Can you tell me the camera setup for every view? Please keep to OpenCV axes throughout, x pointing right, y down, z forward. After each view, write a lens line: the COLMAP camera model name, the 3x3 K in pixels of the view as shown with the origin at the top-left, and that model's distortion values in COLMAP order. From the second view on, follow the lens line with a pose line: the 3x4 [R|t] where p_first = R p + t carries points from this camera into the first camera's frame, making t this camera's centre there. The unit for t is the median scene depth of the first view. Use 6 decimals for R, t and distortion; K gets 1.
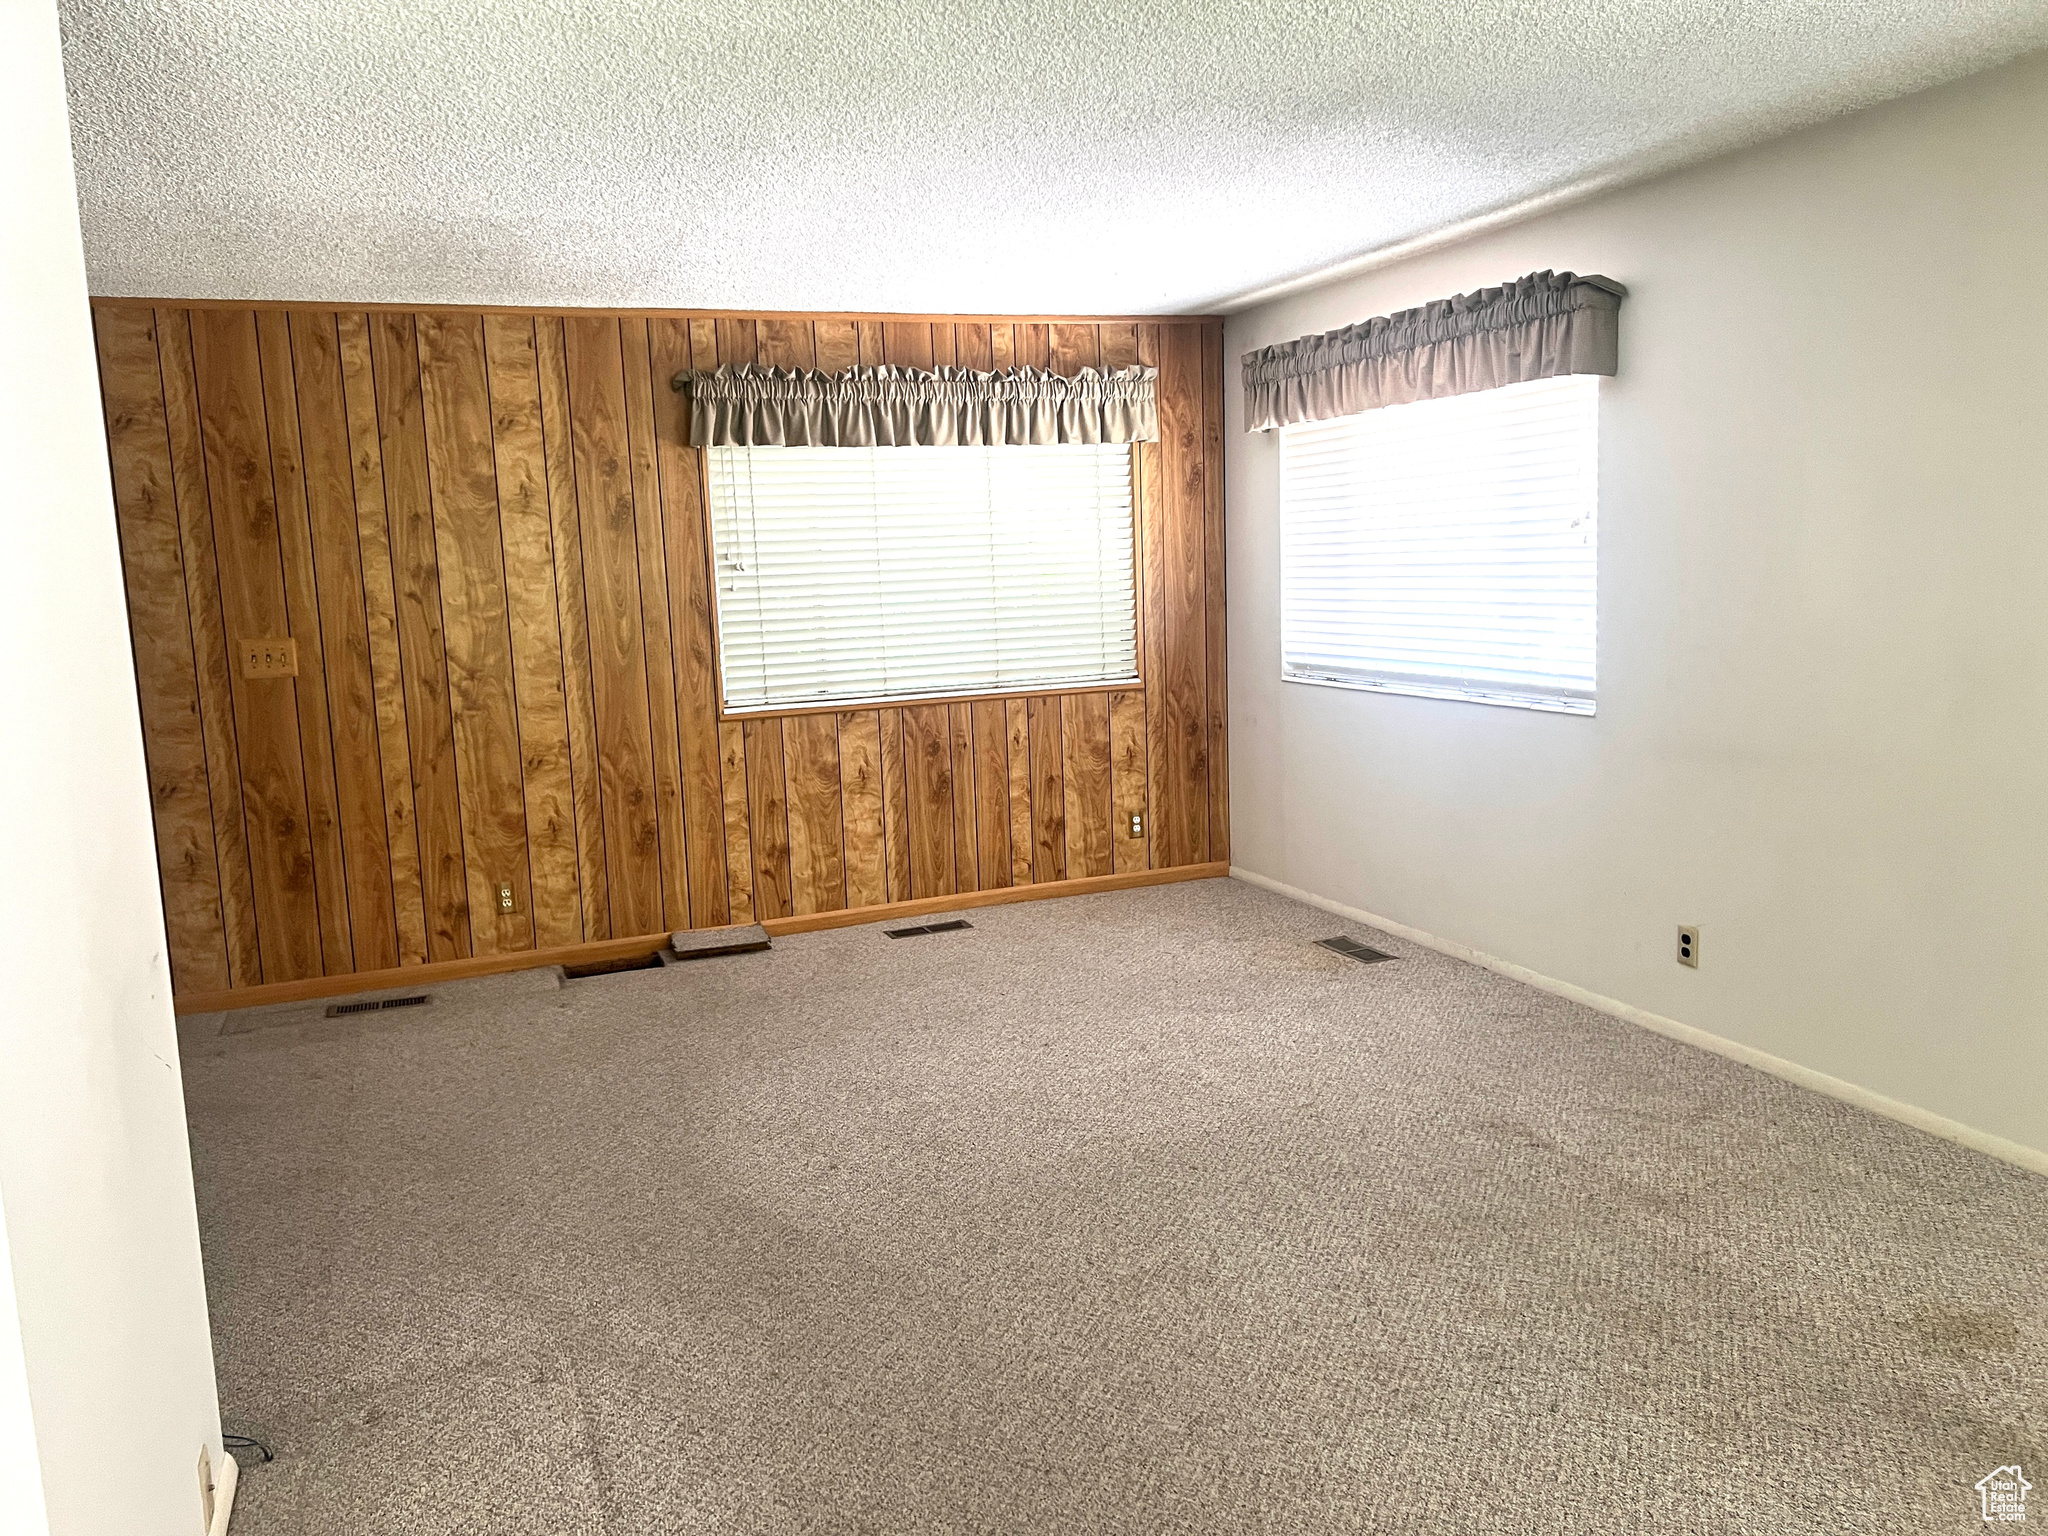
lens RADIAL K [[1542.0, 0, 1025.8], [0, 1542.0, 768.5], [0, 0, 1]] dist [0.024472, -0.029361]
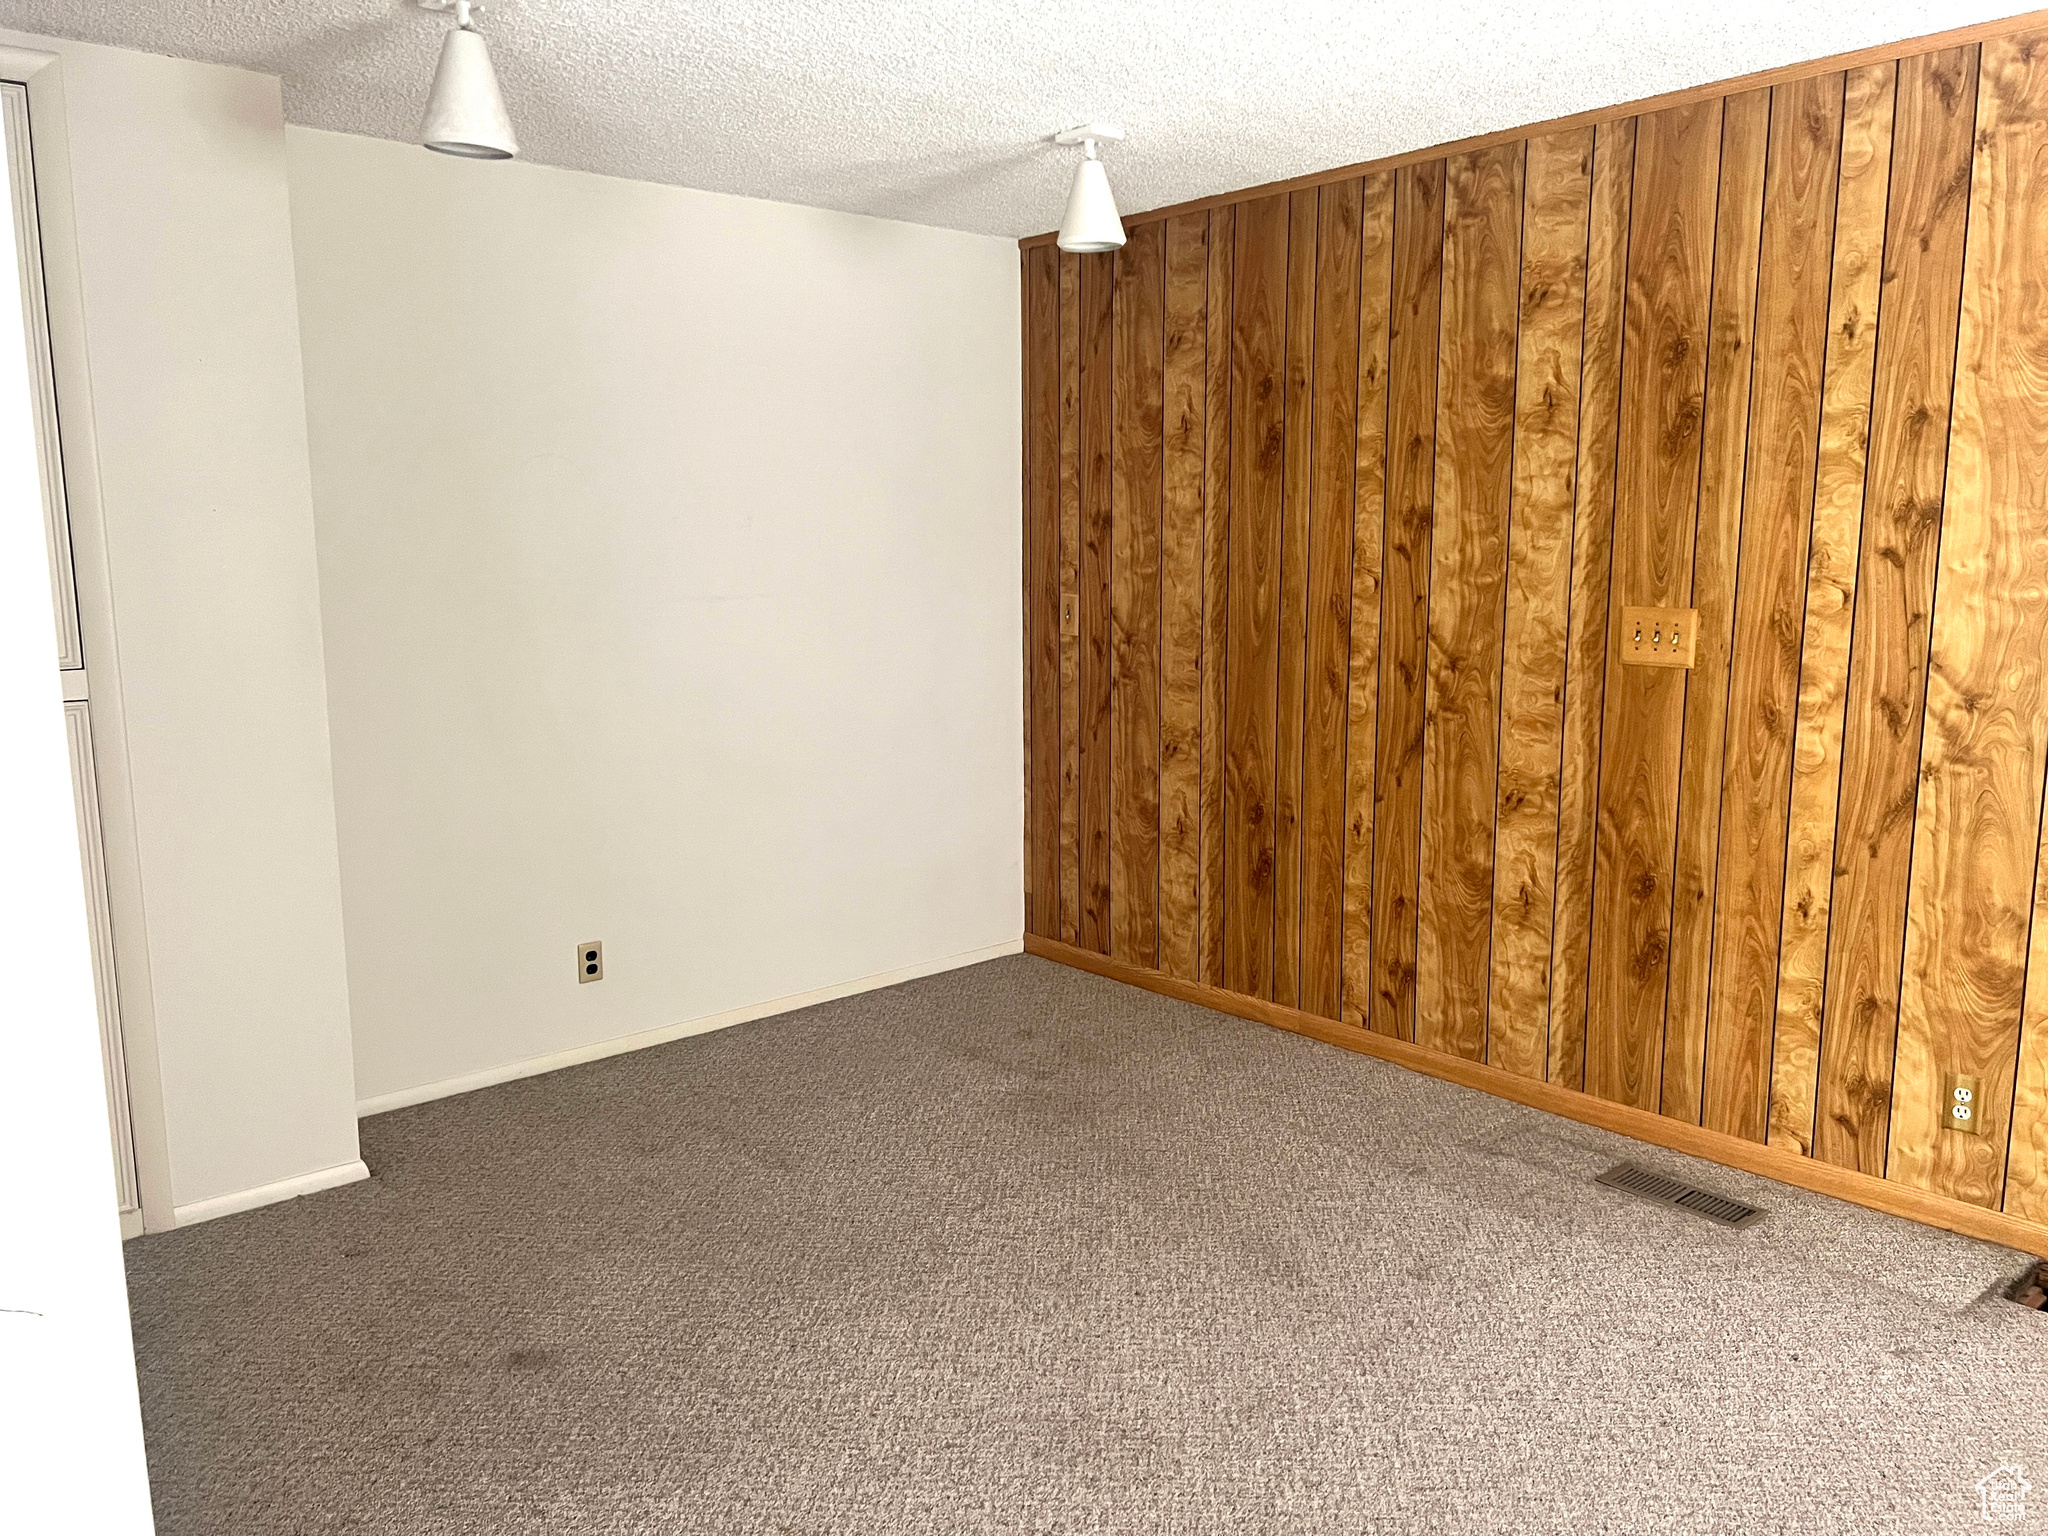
lens RADIAL K [[1542.0, 0, 1020.8], [0, 1542.0, 776.3], [0, 0, 1]] dist [0.024472, -0.029361]
pose [[0.316046, 0.188209, -0.929888, 0.056963], [-0.128127, 0.979614, 0.154726, -0.078580], [0.940052, 0.070244, 0.333718, 0.509400]]
